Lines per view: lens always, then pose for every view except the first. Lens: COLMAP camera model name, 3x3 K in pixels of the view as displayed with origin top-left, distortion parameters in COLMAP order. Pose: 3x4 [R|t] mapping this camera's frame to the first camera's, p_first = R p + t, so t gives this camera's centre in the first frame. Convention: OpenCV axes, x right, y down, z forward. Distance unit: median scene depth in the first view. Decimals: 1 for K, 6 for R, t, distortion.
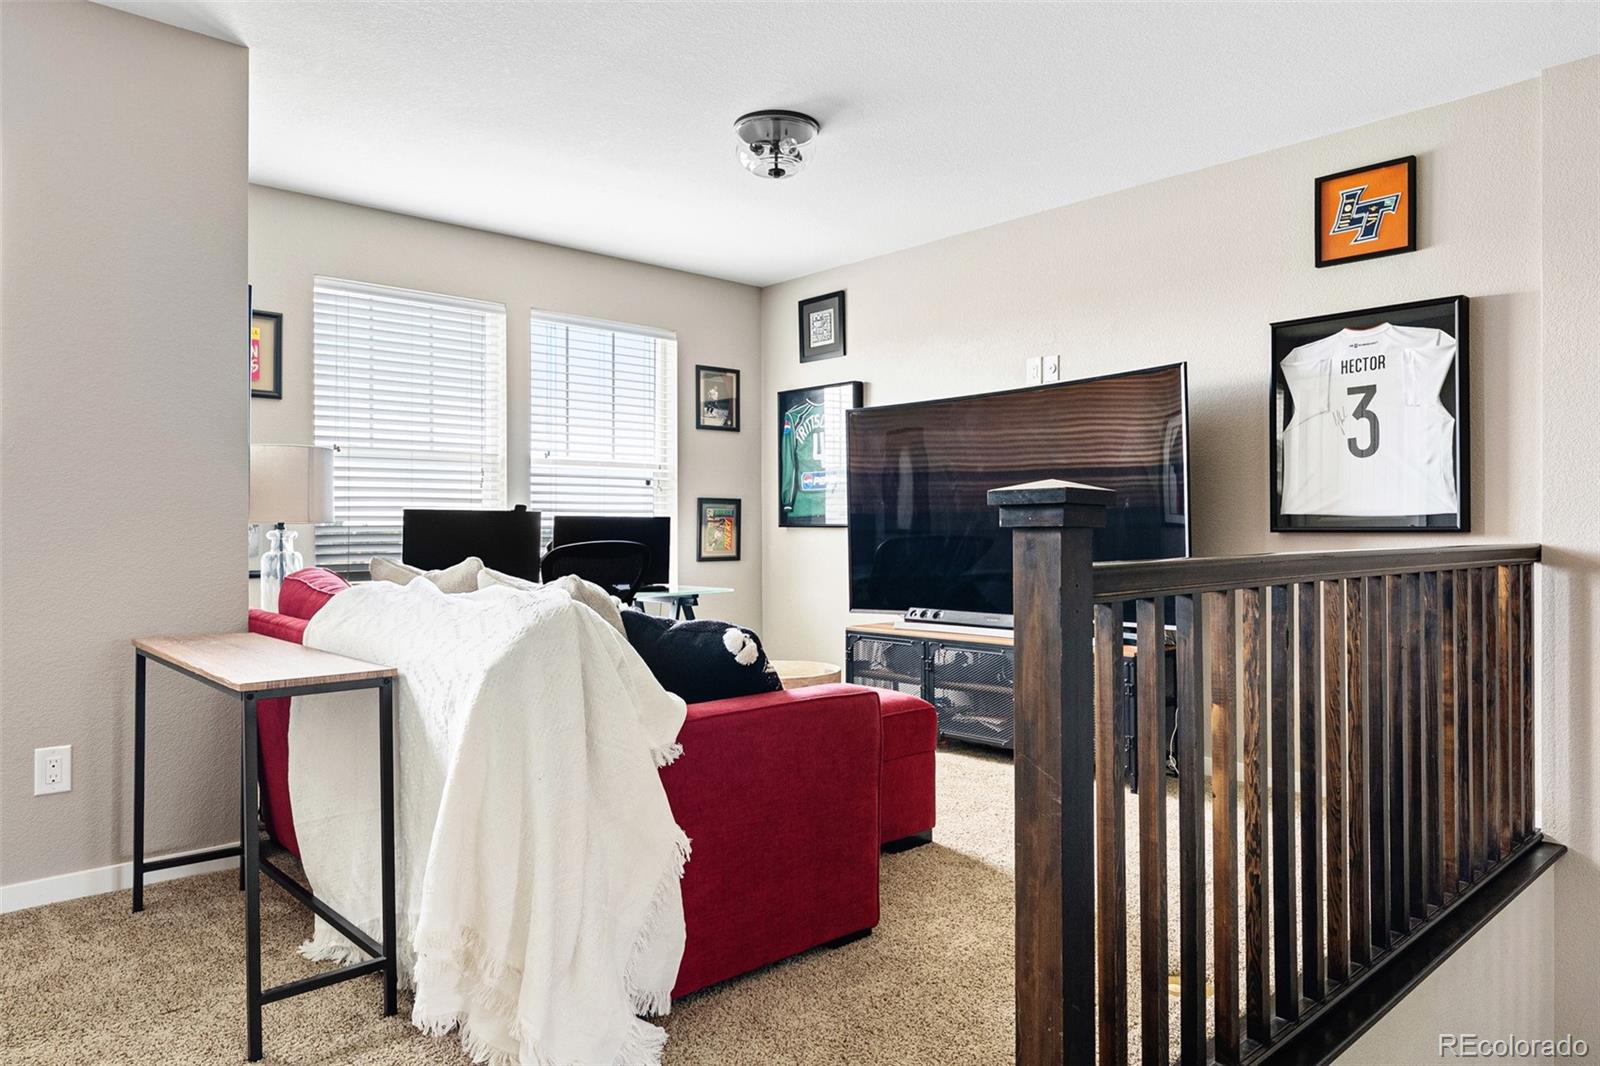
lens RADIAL K [[1053.3, 0, 800.0], [0, 1053.3, 533.0], [0, 0, 1]] dist [0.000115, -0.000402]
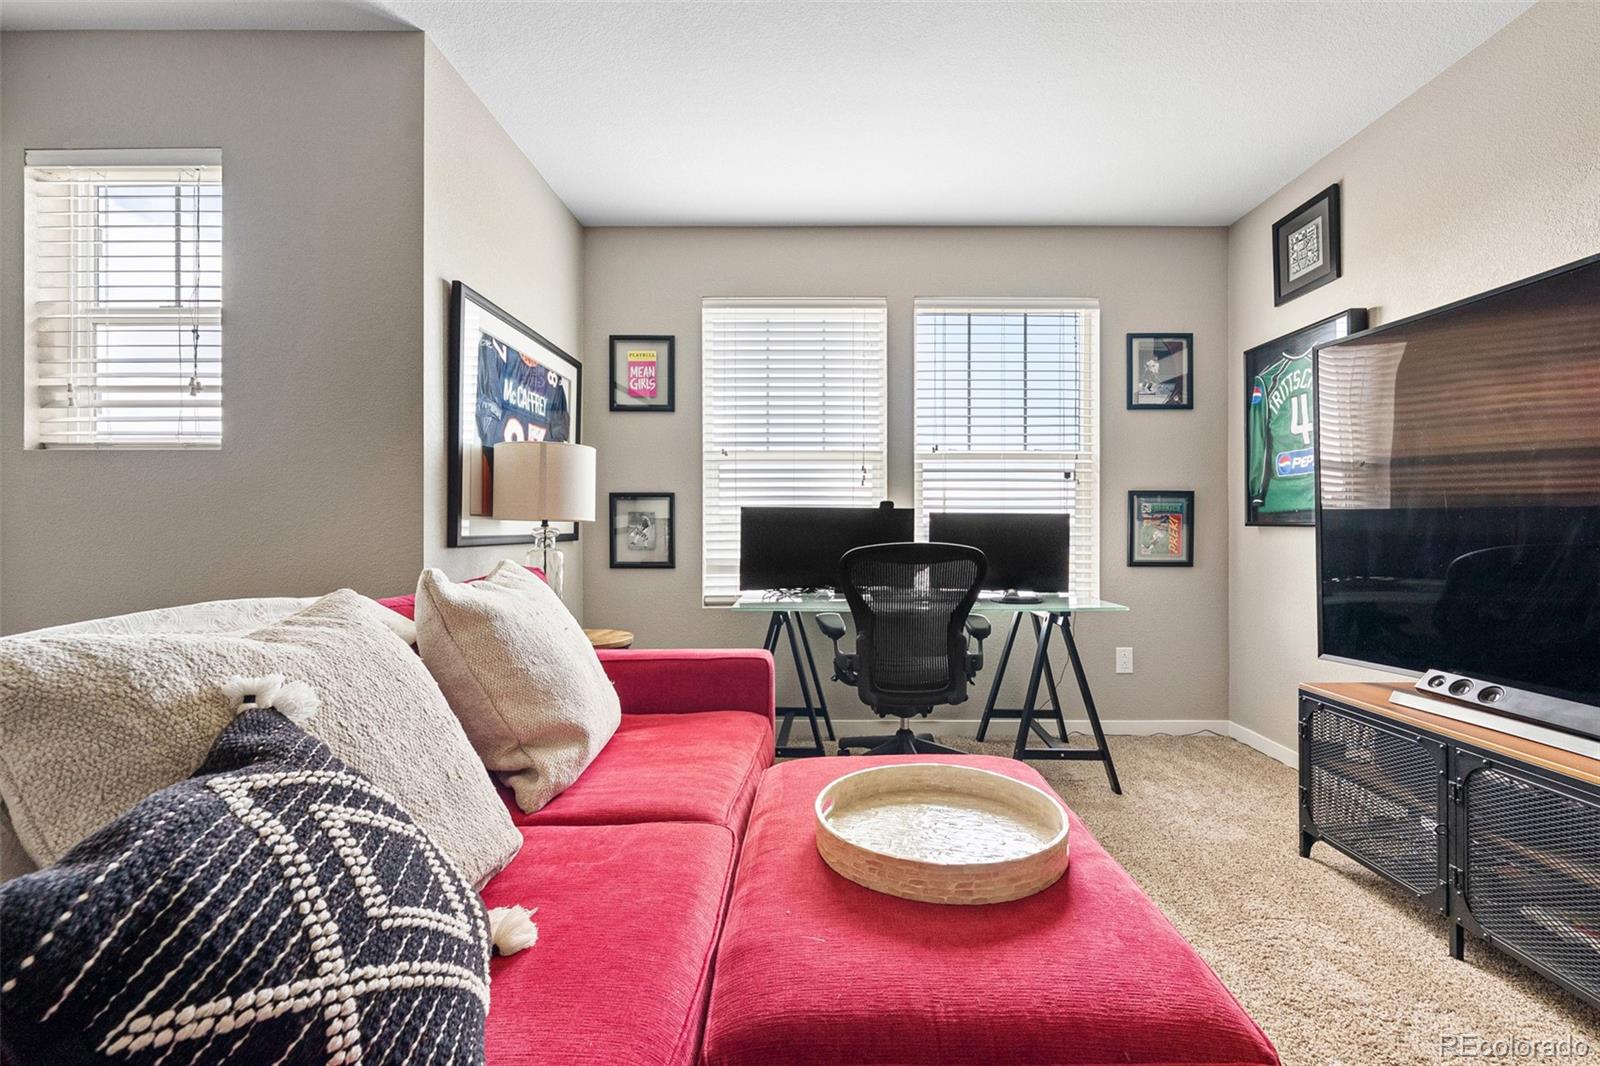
lens RADIAL K [[686.5, 0, 800.0], [0, 686.5, 533.0], [0, 0, 1]] dist [-0.017940, -0.000055]
pose [[0.726679, 0.010963, -0.686890, 0.090730], [-0.006004, 0.999936, 0.009608, -0.003316], [0.686951, -0.002858, 0.726698, 0.428125]]
